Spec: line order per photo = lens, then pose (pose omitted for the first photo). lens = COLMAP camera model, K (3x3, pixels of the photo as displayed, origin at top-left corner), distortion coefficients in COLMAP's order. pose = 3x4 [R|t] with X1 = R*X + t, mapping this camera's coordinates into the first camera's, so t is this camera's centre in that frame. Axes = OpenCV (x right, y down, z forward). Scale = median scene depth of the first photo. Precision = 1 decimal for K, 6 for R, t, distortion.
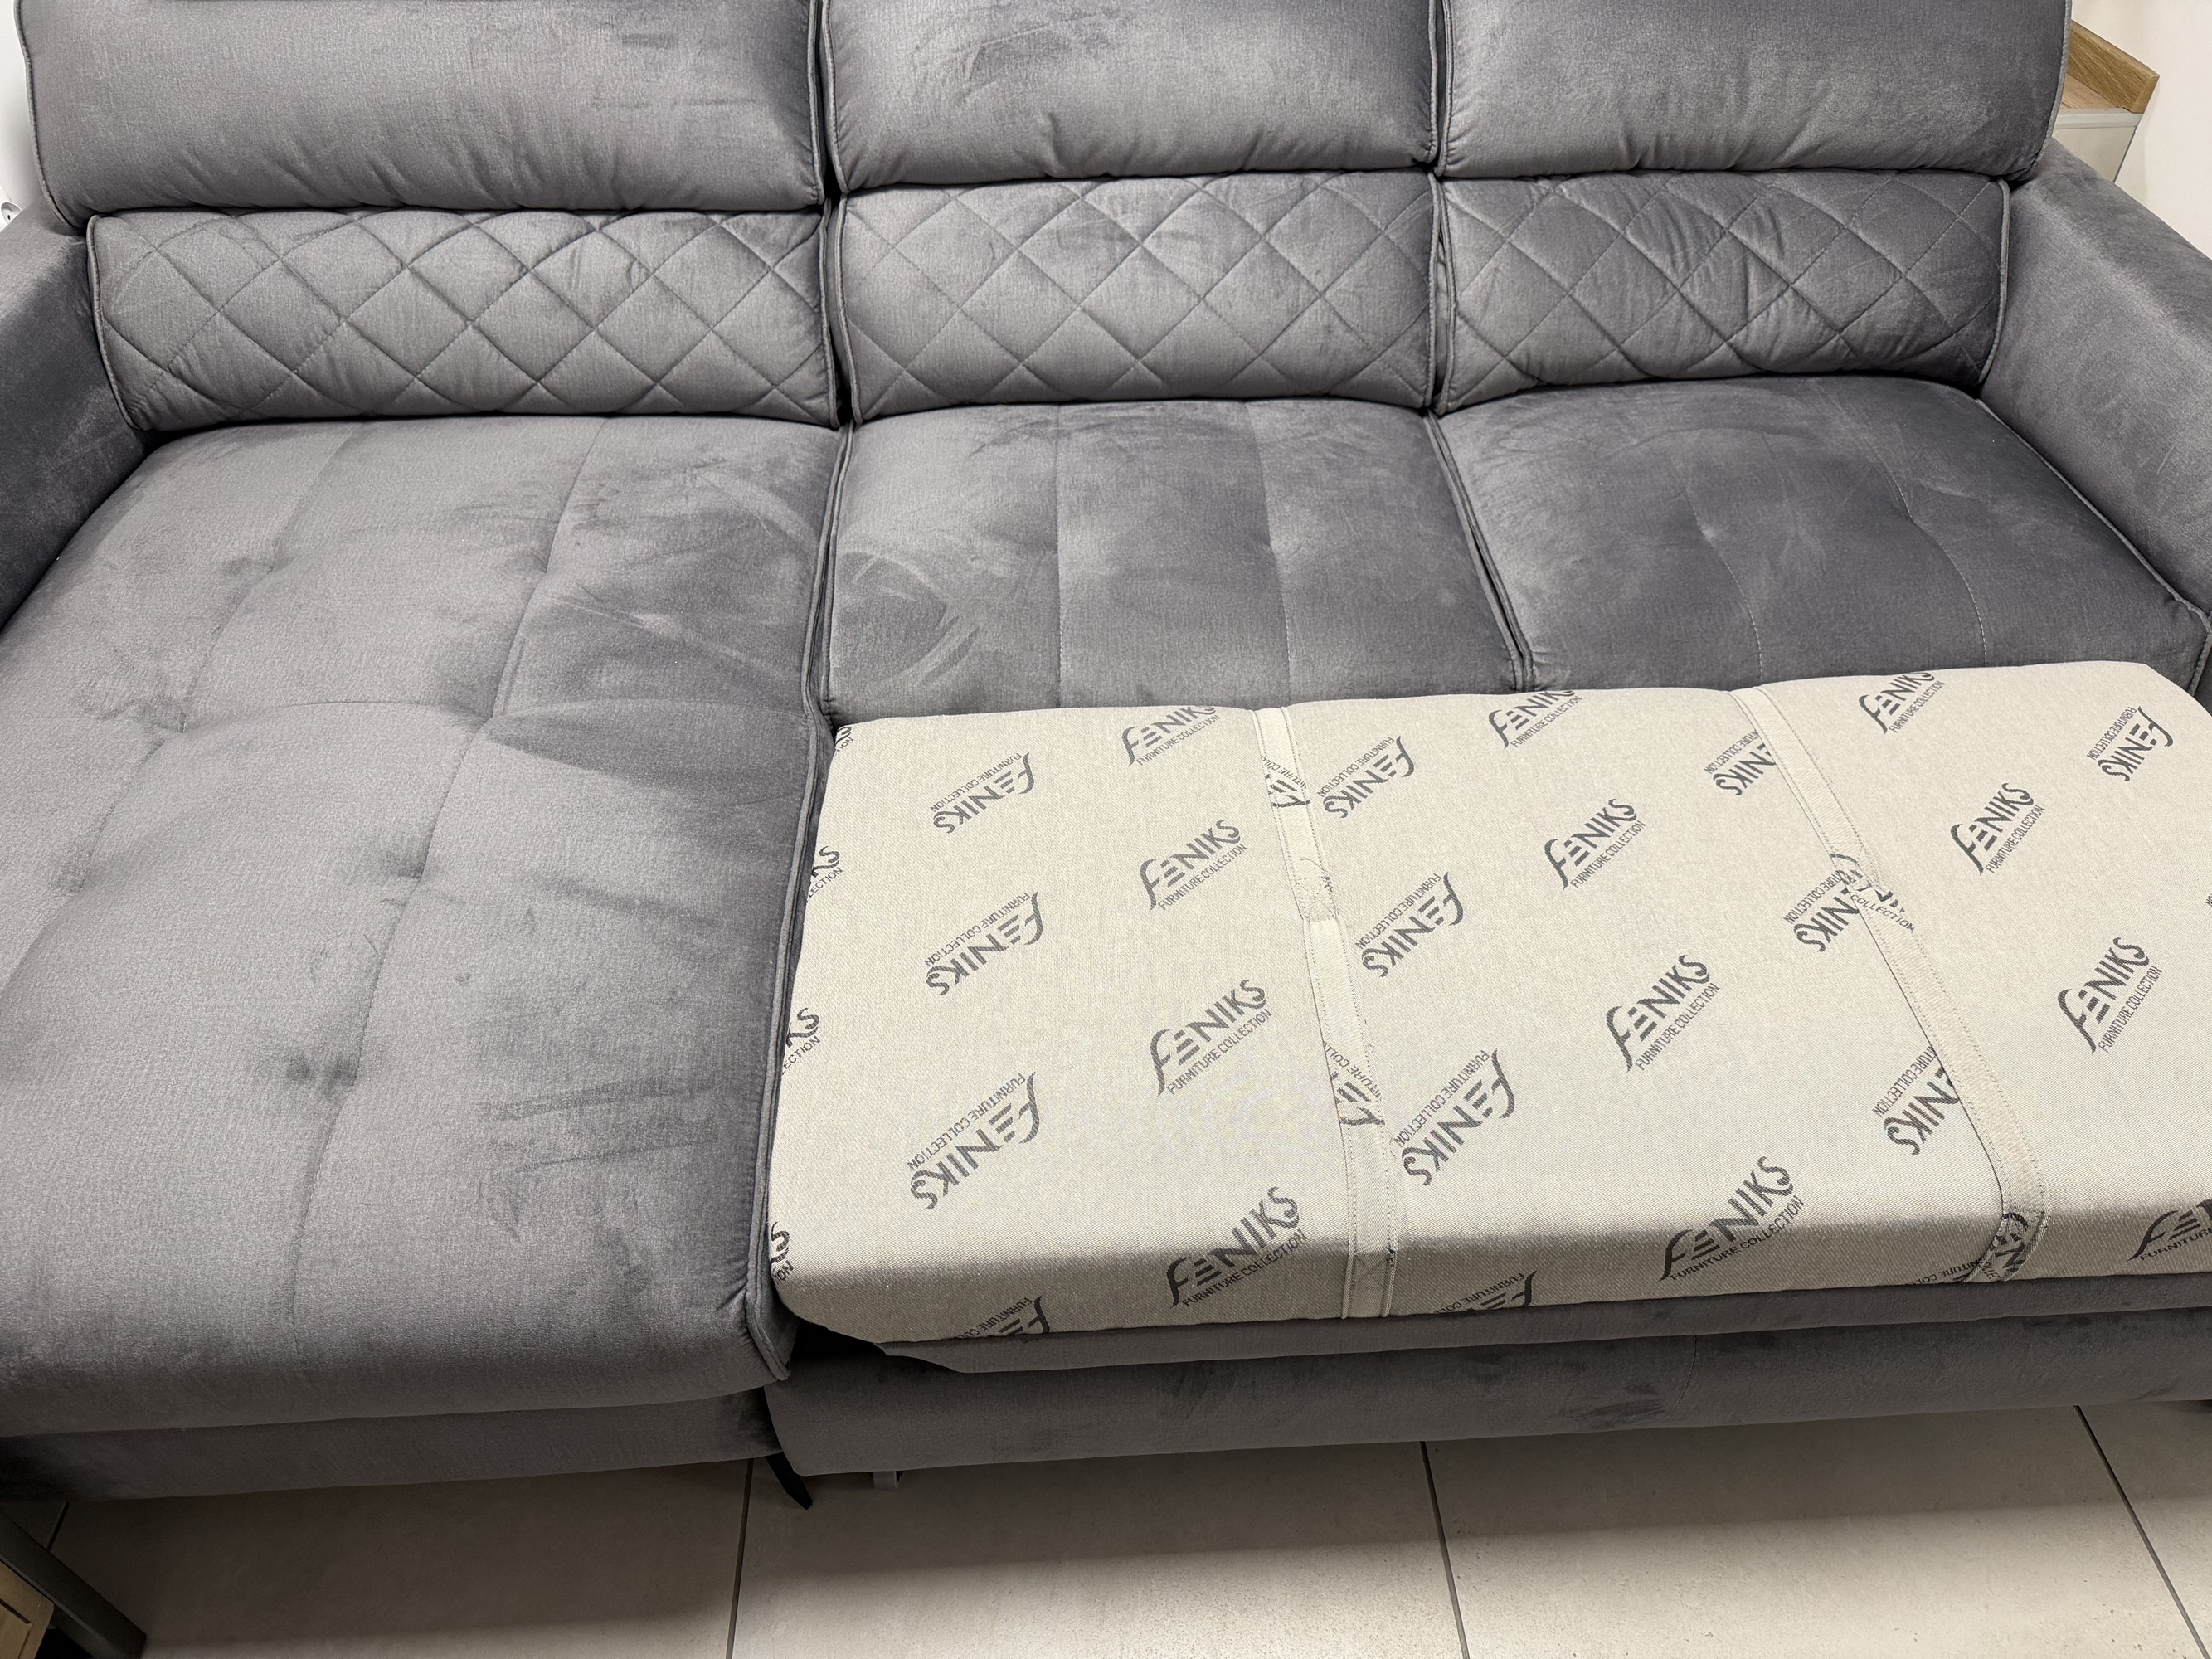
lens RADIAL K [[1583.2, 0, 1133.7], [0, 1583.2, 834.5], [0, 0, 1]] dist [0.051789, -0.086271]
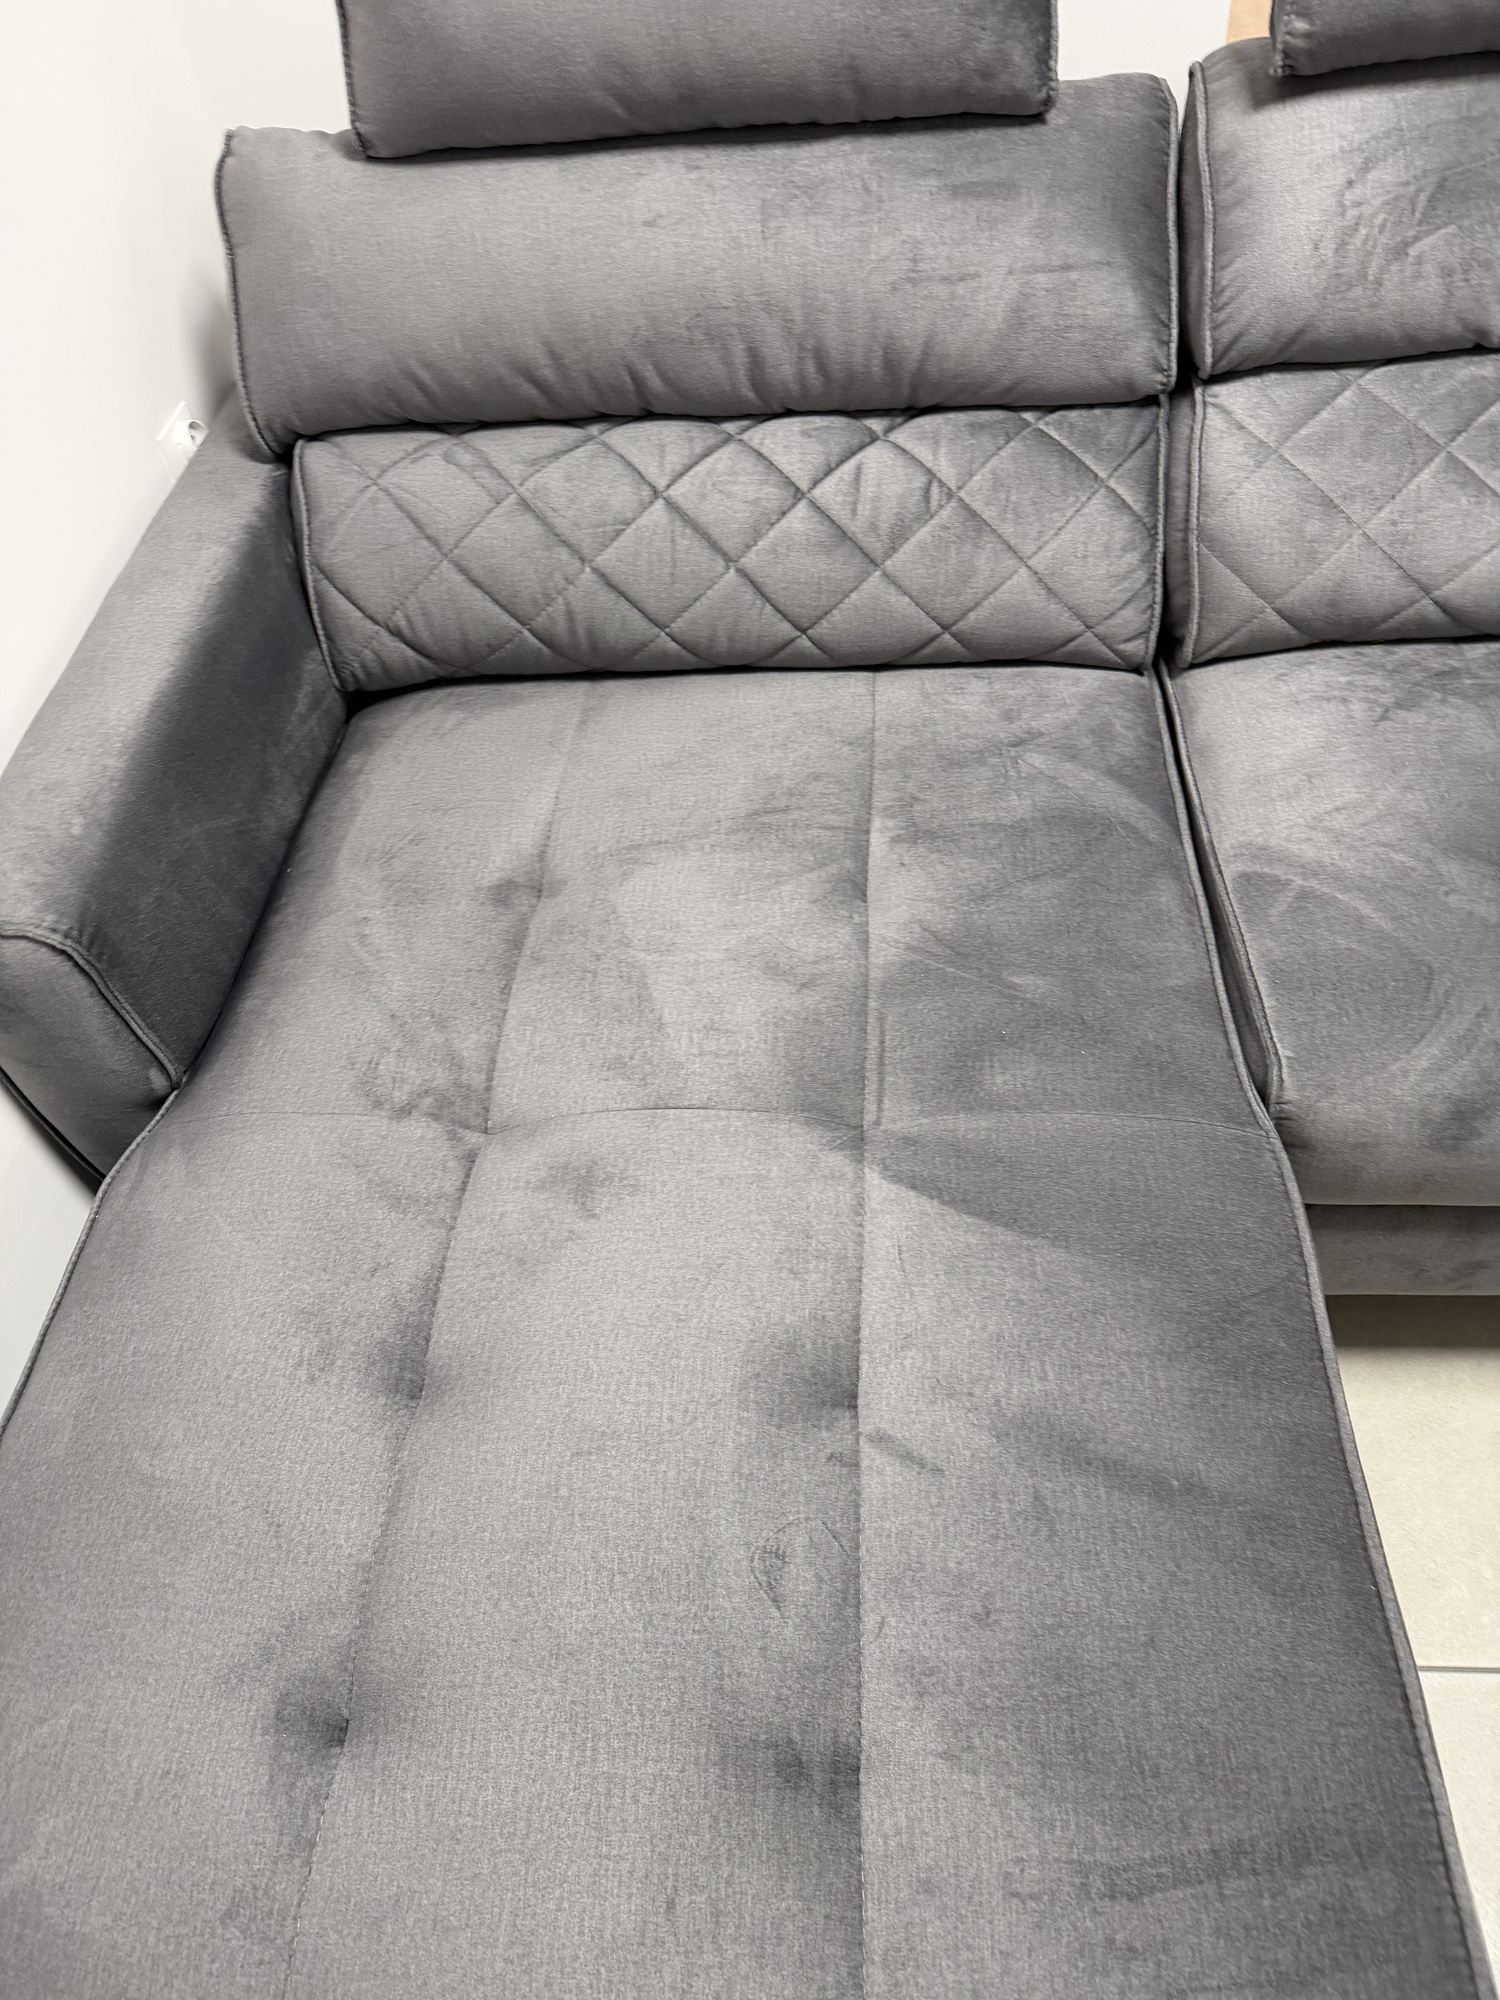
lens RADIAL K [[1419.1, 0, 713.0], [0, 1419.1, 1005.9], [0, 0, 1]] dist [0.054821, -0.080632]
pose [[0.987993, 0.032027, -0.151140, -0.311589], [-0.016911, 0.994818, 0.100259, -0.169756], [0.153568, -0.096499, 0.983415, 0.256730]]
